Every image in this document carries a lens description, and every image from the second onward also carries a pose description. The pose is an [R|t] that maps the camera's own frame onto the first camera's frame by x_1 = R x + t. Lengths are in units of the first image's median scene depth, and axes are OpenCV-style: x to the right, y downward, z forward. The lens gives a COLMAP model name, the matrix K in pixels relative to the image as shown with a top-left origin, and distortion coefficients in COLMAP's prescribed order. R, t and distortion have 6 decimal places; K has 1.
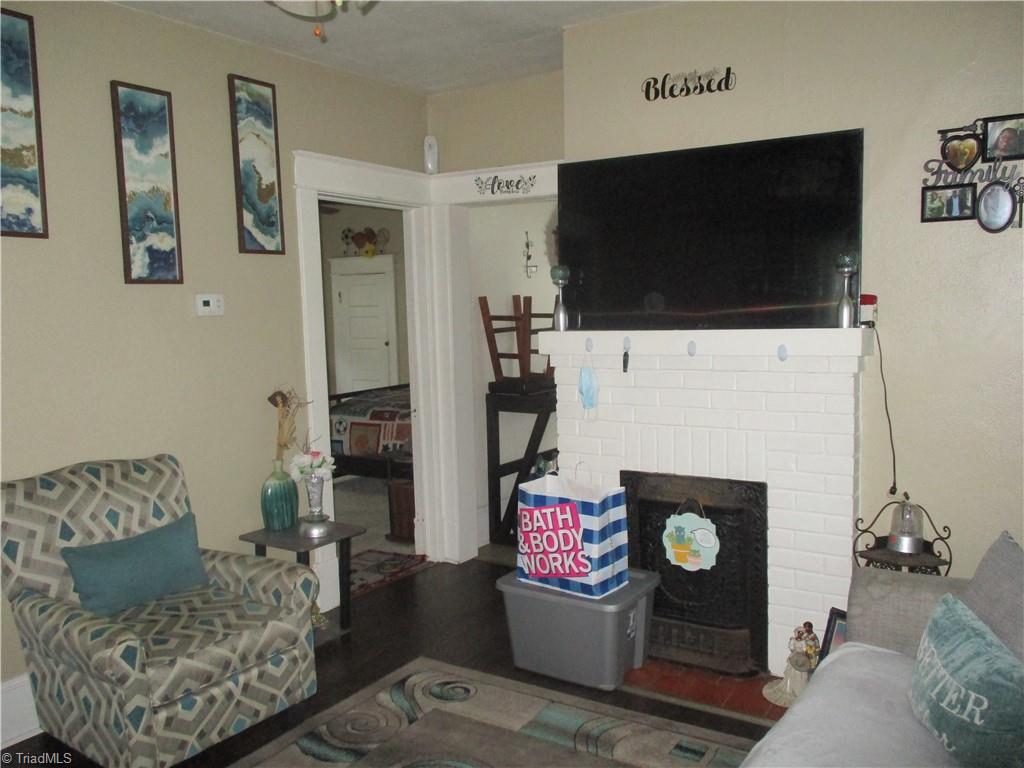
lens RADIAL K [[854.6, 0, 512.4], [0, 854.6, 402.2], [0, 0, 1]] dist [-0.008295, -0.005853]
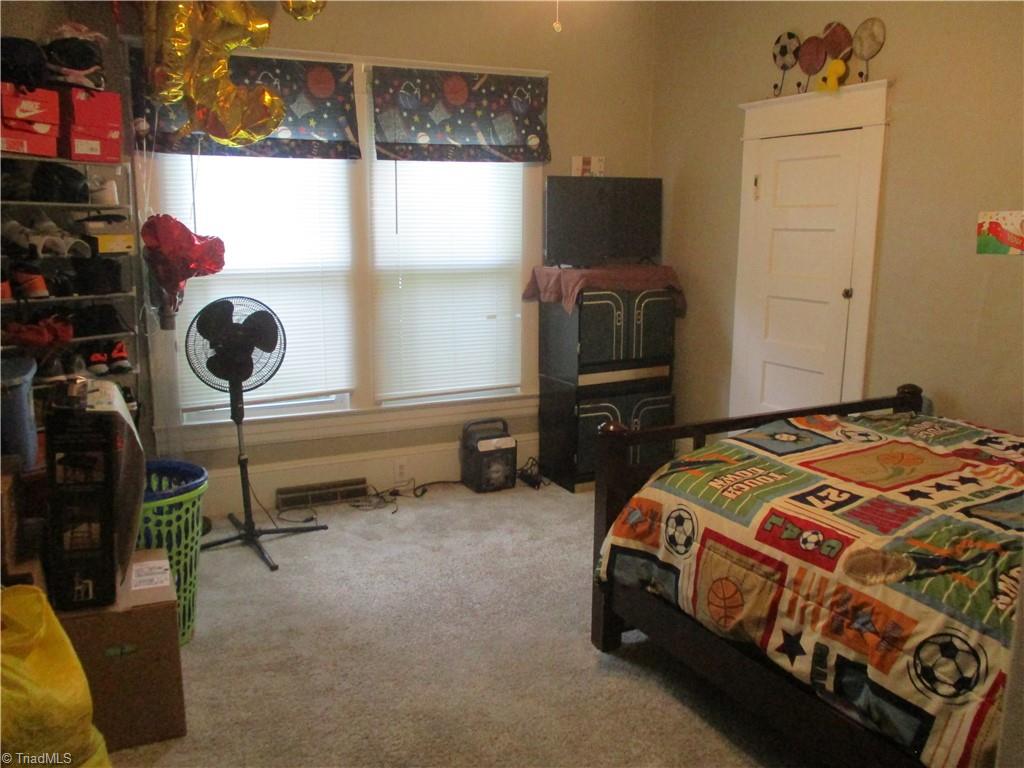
lens RADIAL K [[854.6, 0, 512.4], [0, 854.6, 402.2], [0, 0, 1]] dist [-0.008295, -0.005853]
pose [[0.863071, 0.130943, -0.487814, -0.091092], [-0.081635, 0.989276, 0.121116, -0.065061], [0.498442, -0.064709, 0.864505, 0.652781]]
